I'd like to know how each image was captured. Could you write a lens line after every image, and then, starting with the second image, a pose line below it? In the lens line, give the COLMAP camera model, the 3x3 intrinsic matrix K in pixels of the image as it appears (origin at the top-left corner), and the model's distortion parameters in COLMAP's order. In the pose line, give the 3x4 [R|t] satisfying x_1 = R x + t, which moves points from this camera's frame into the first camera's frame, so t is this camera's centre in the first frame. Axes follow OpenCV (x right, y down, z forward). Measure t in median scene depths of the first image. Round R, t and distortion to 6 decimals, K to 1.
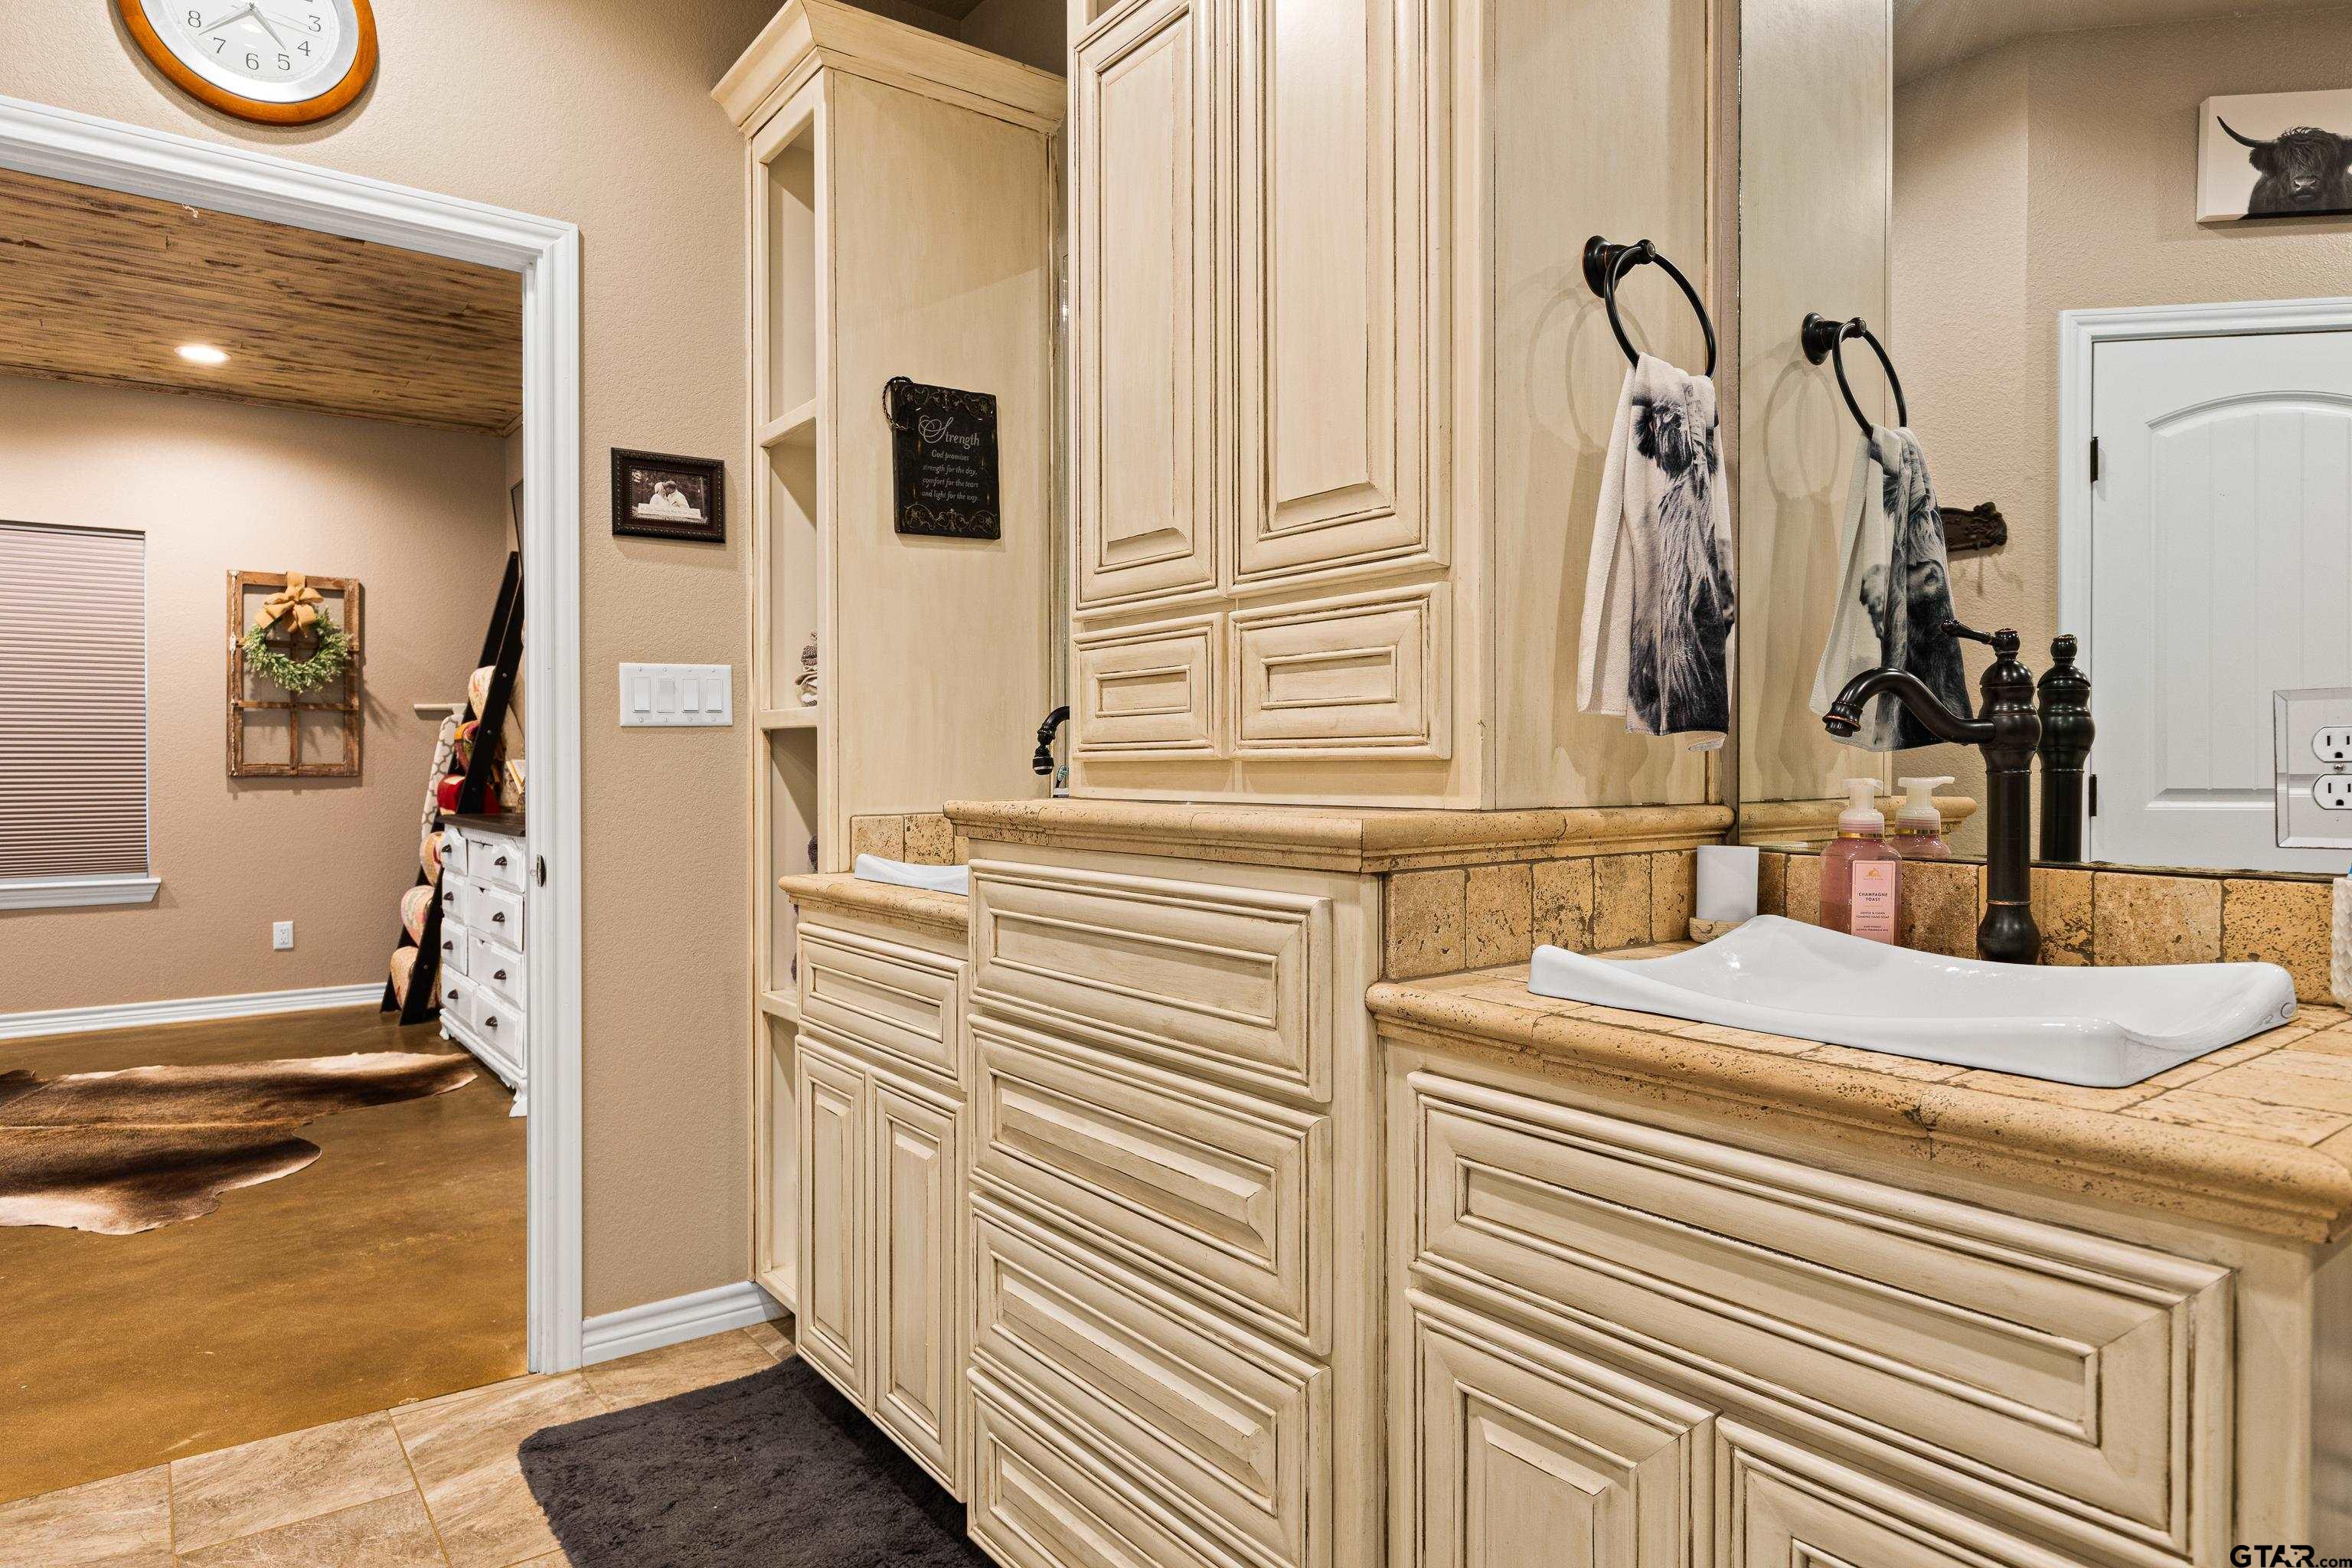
lens RADIAL K [[1372.5, 0, 1176.0], [0, 1372.5, 784.0], [0, 0, 1]] dist [0.000164, -0.000003]
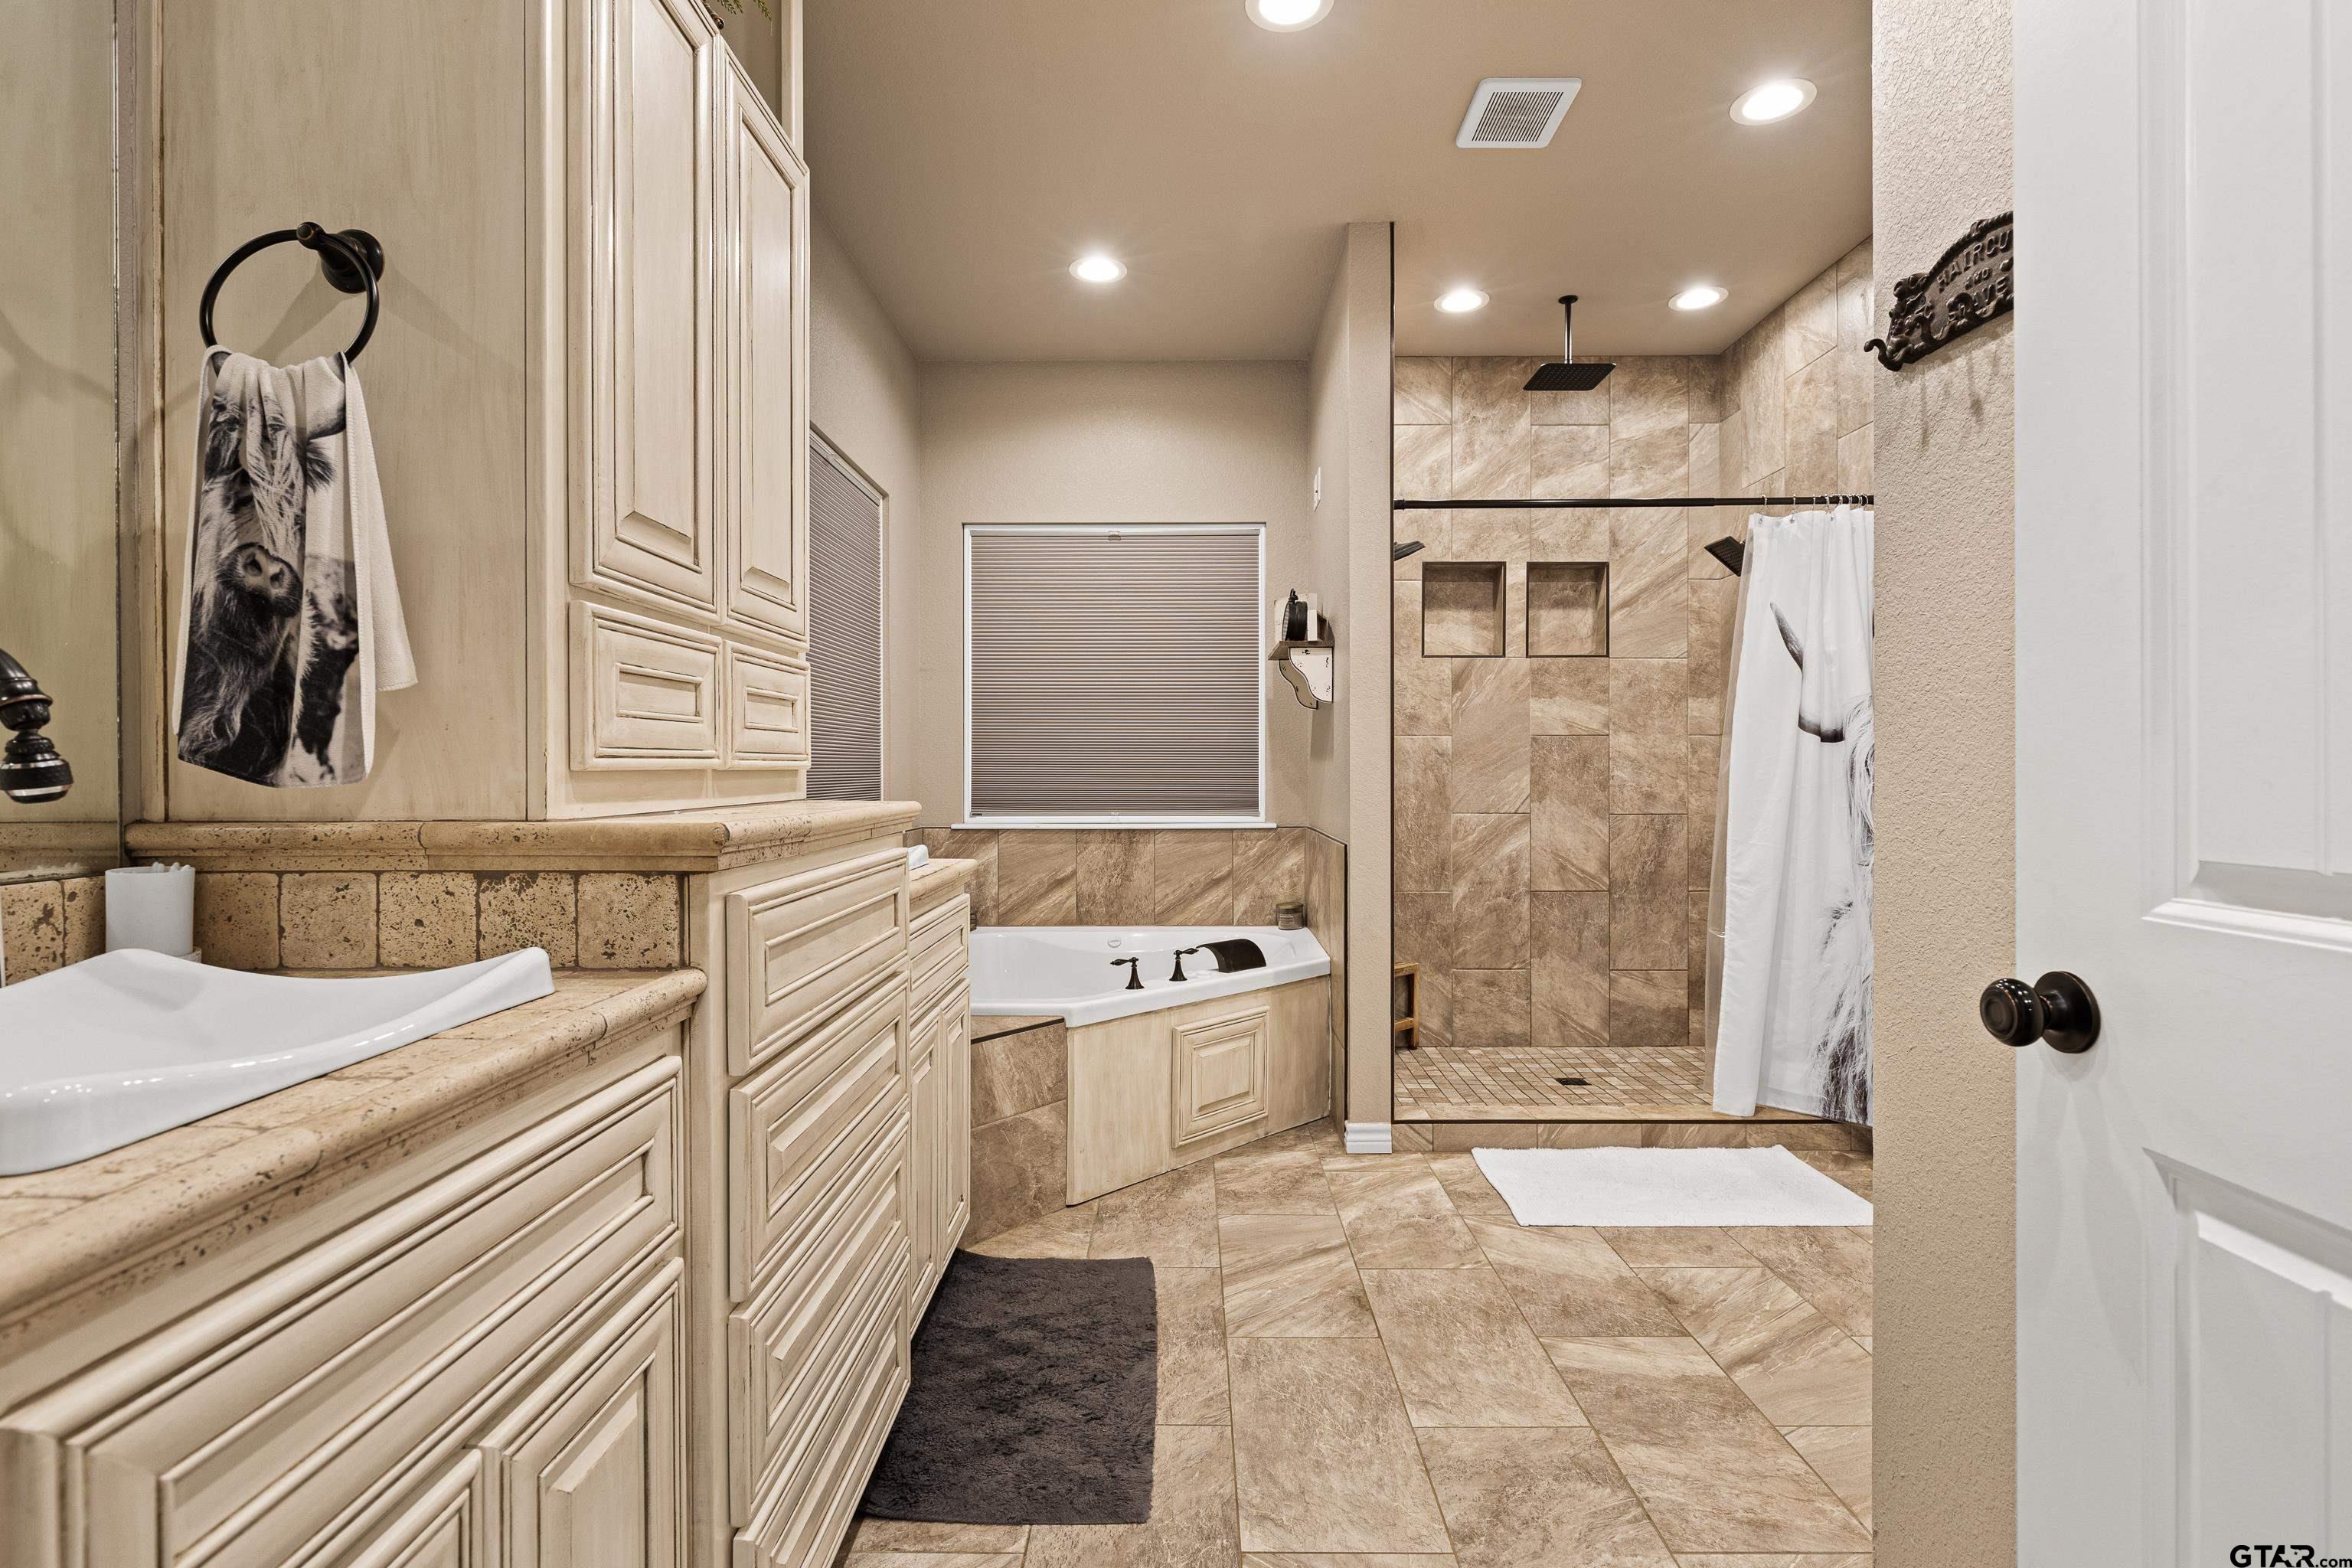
lens RADIAL K [[1159.1, 0, 1176.0], [0, 1159.1, 784.0], [0, 0, 1]] dist [-0.000047, -0.000012]
pose [[-0.793303, -0.010334, 0.608739, -0.786594], [0.005161, 0.999706, 0.023697, -0.024492], [-0.608805, 0.021940, -0.793016, 1.430539]]
